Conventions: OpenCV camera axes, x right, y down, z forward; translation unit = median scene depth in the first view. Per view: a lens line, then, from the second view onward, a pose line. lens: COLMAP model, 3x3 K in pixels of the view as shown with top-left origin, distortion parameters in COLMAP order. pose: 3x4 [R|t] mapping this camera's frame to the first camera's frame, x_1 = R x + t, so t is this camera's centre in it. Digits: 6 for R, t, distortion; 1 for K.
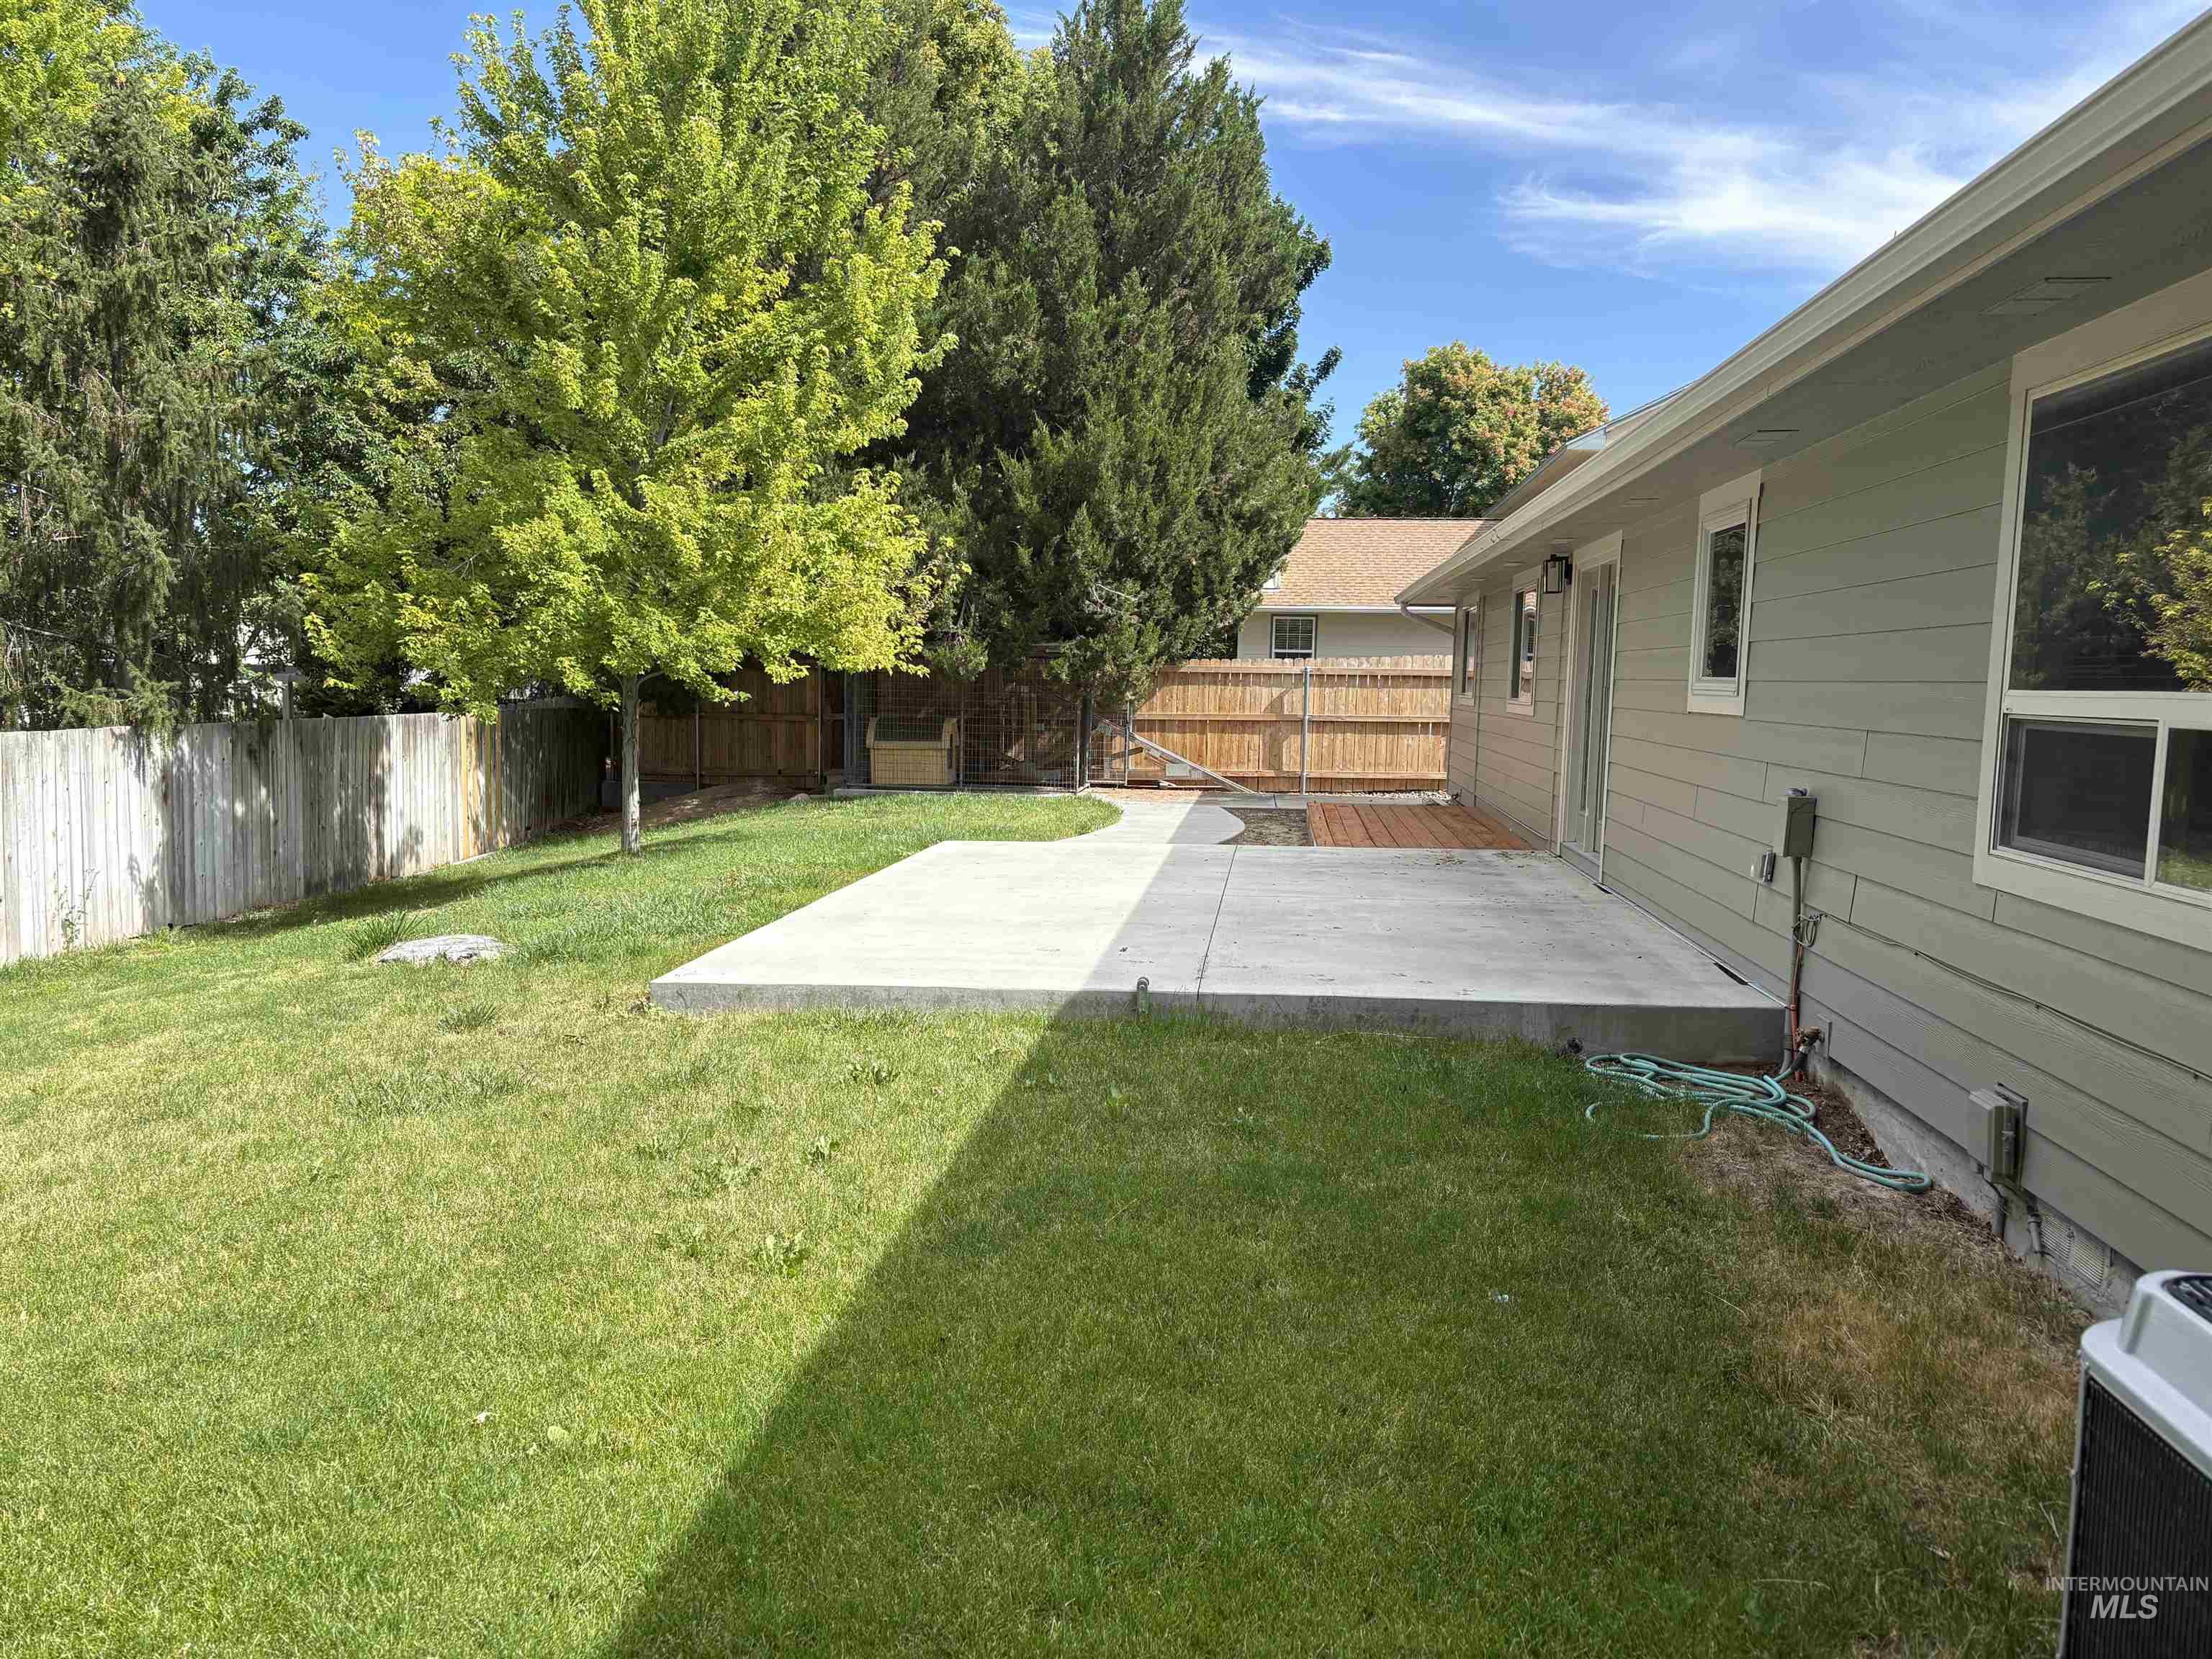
lens RADIAL K [[1674.1, 0, 1099.4], [0, 1674.1, 812.2], [0, 0, 1]] dist [0.039102, -0.021674]
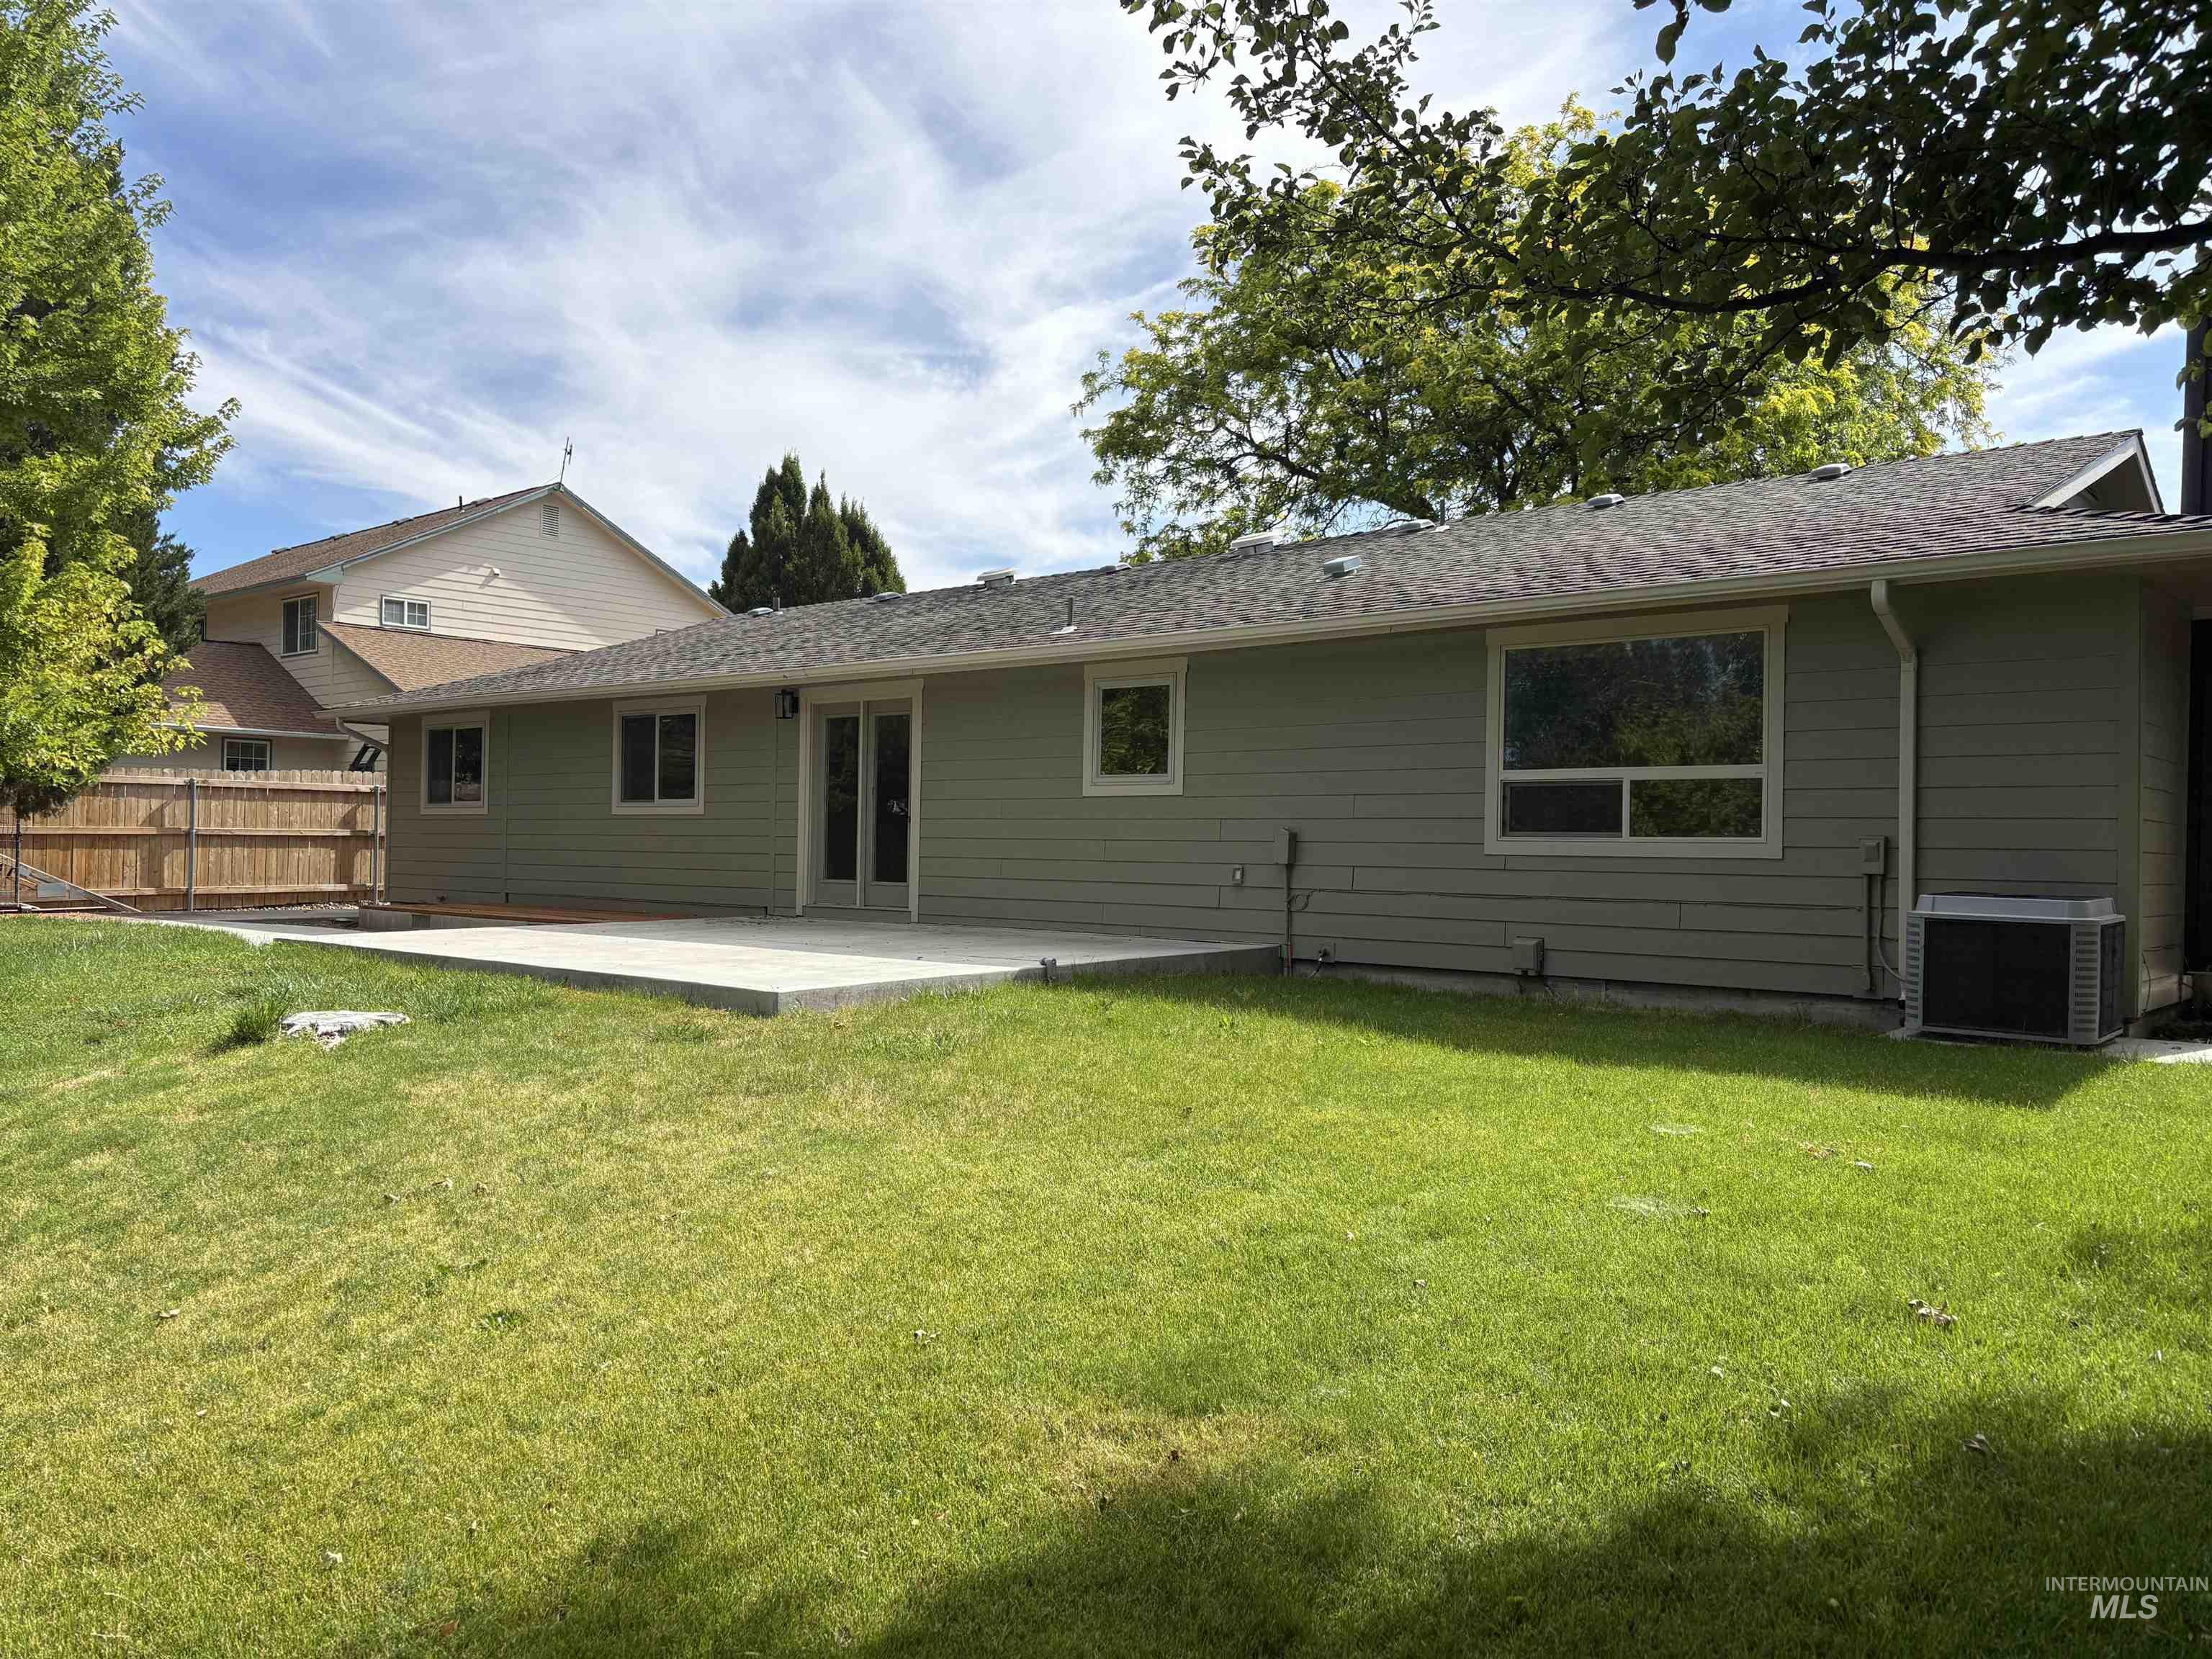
lens RADIAL K [[1674.1, 0, 1106.8], [0, 1674.1, 831.8], [0, 0, 1]] dist [0.039102, -0.021674]
pose [[0.566789, -0.004242, 0.823852, -0.423732], [0.064771, 0.997121, -0.039427, 0.017489], [-0.821313, 0.075709, 0.565432, 0.032239]]
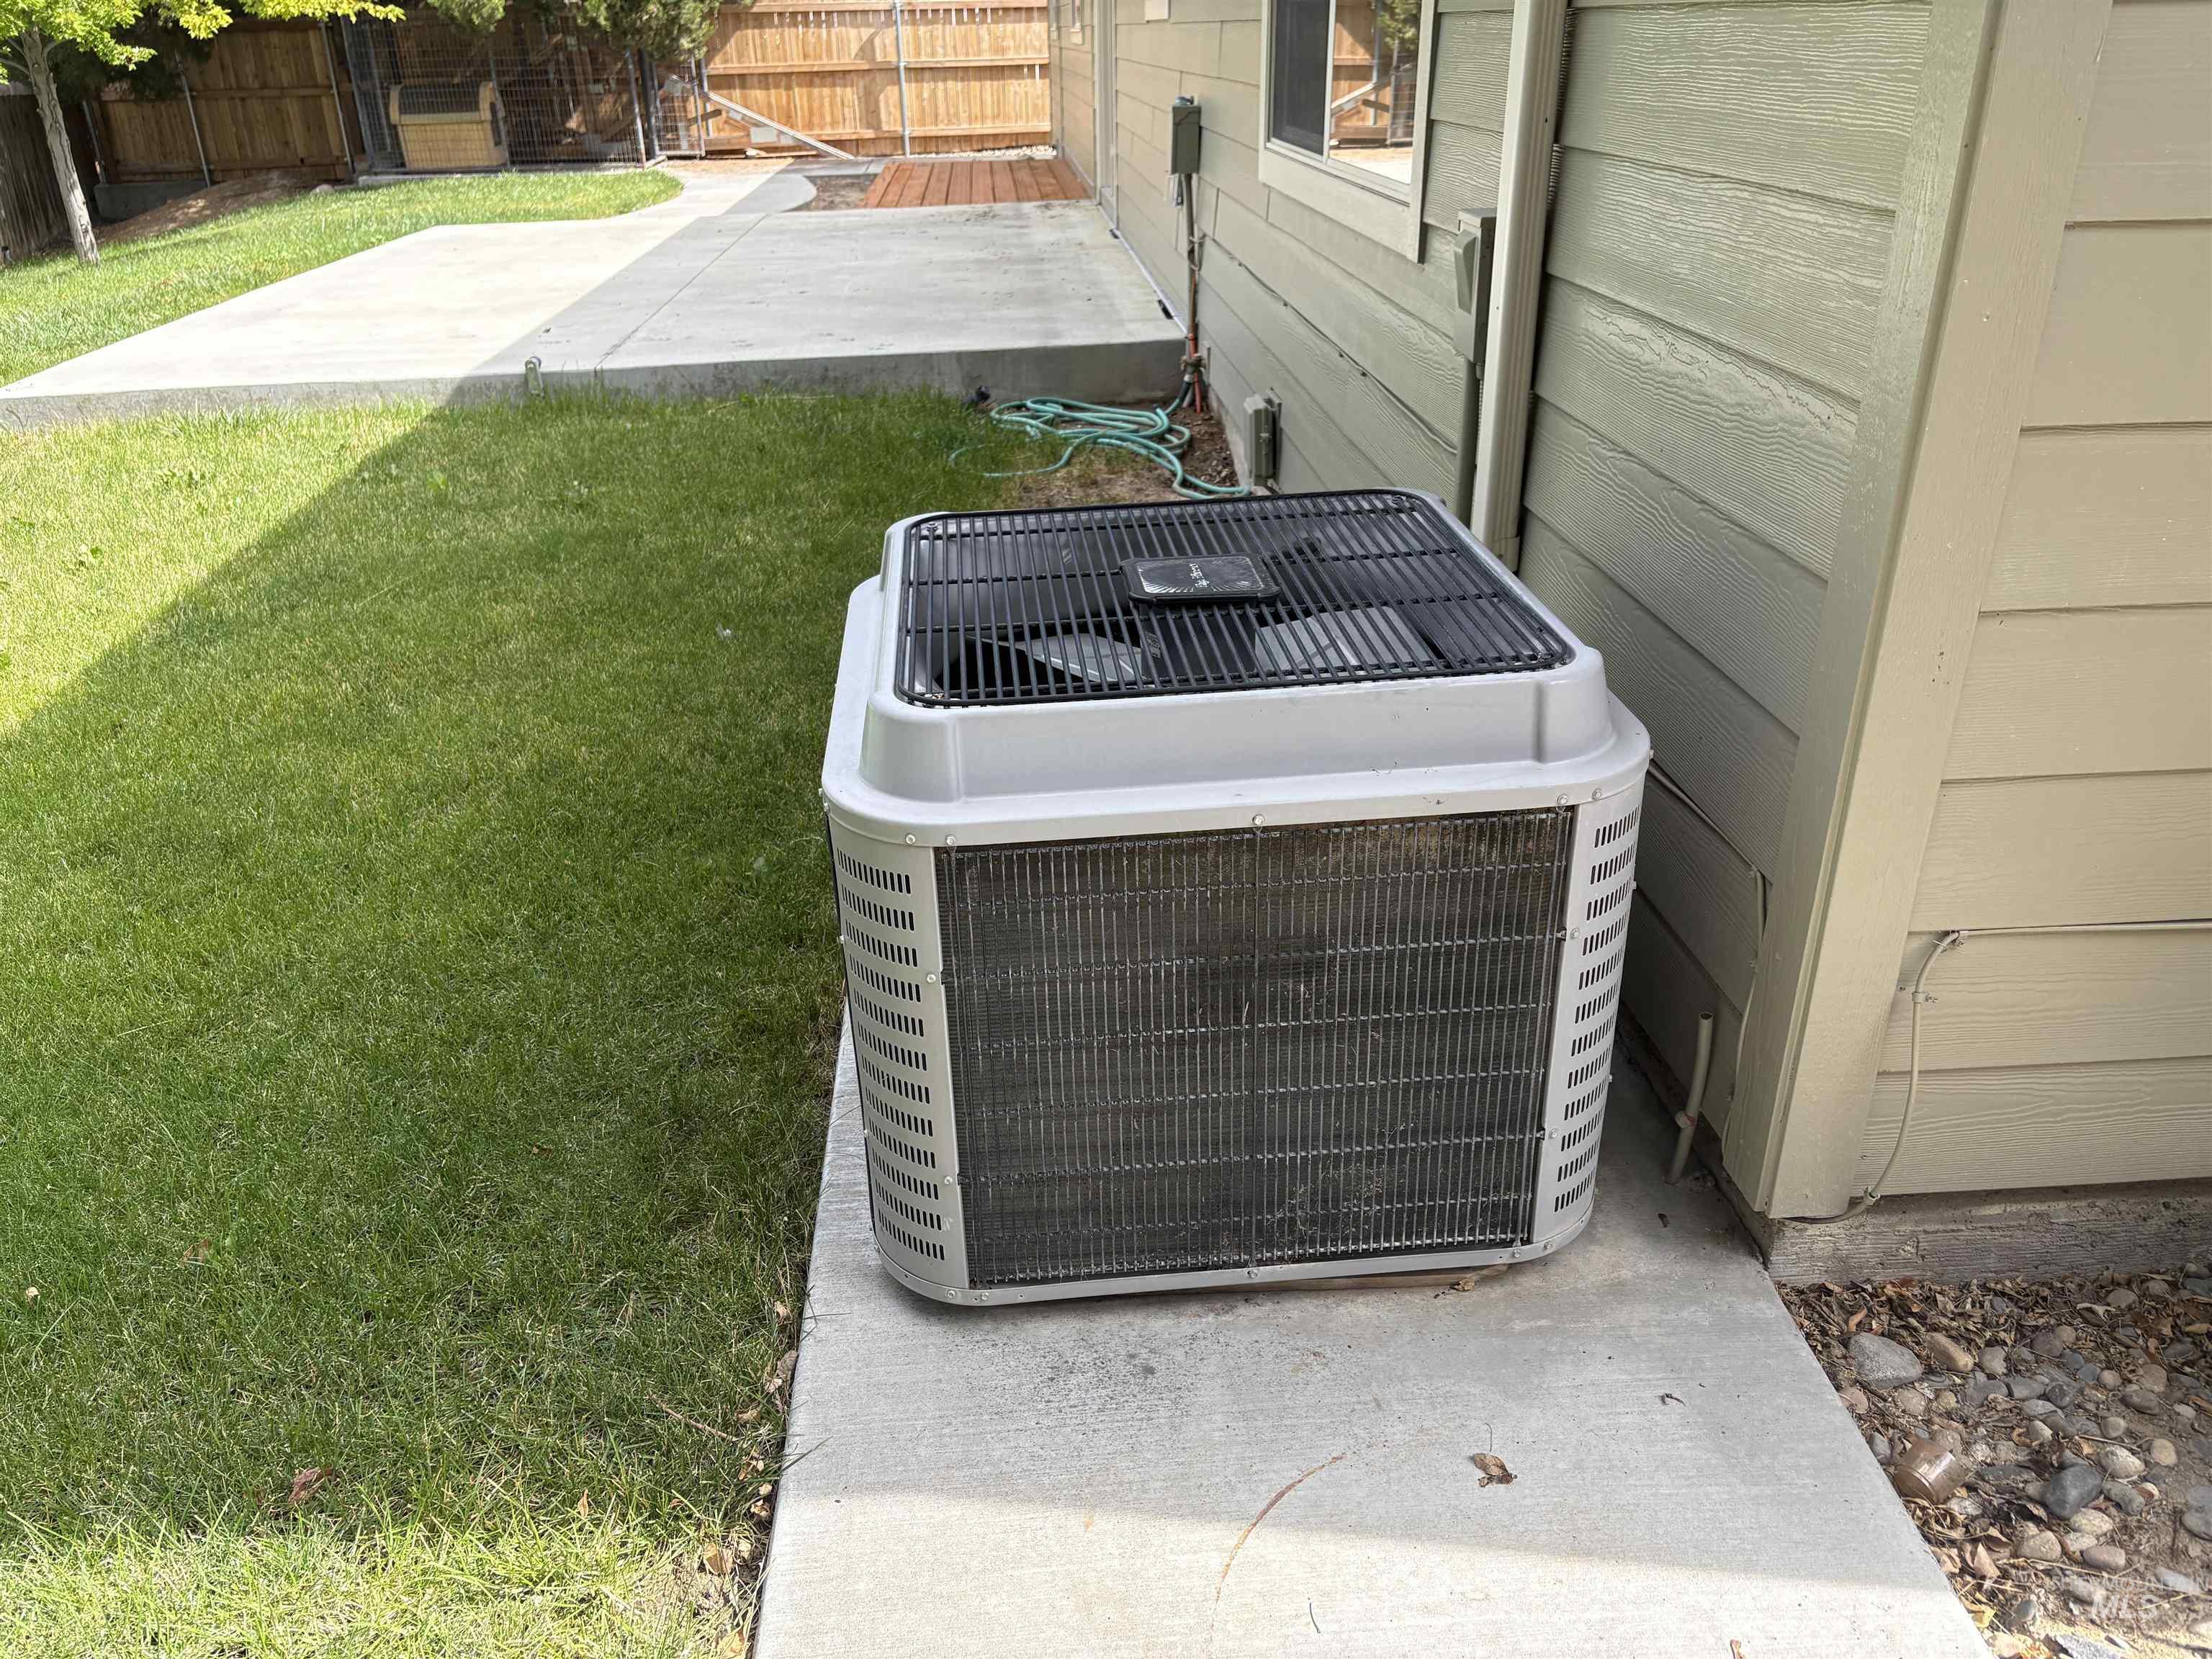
lens RADIAL K [[1674.1, 0, 1110.1], [0, 1674.1, 852.4], [0, 0, 1]] dist [0.039102, -0.021674]
pose [[0.982159, -0.118217, 0.146251, 0.057294], [0.056520, 0.927312, 0.369997, 0.008591], [-0.179360, -0.355130, 0.917449, -0.006767]]
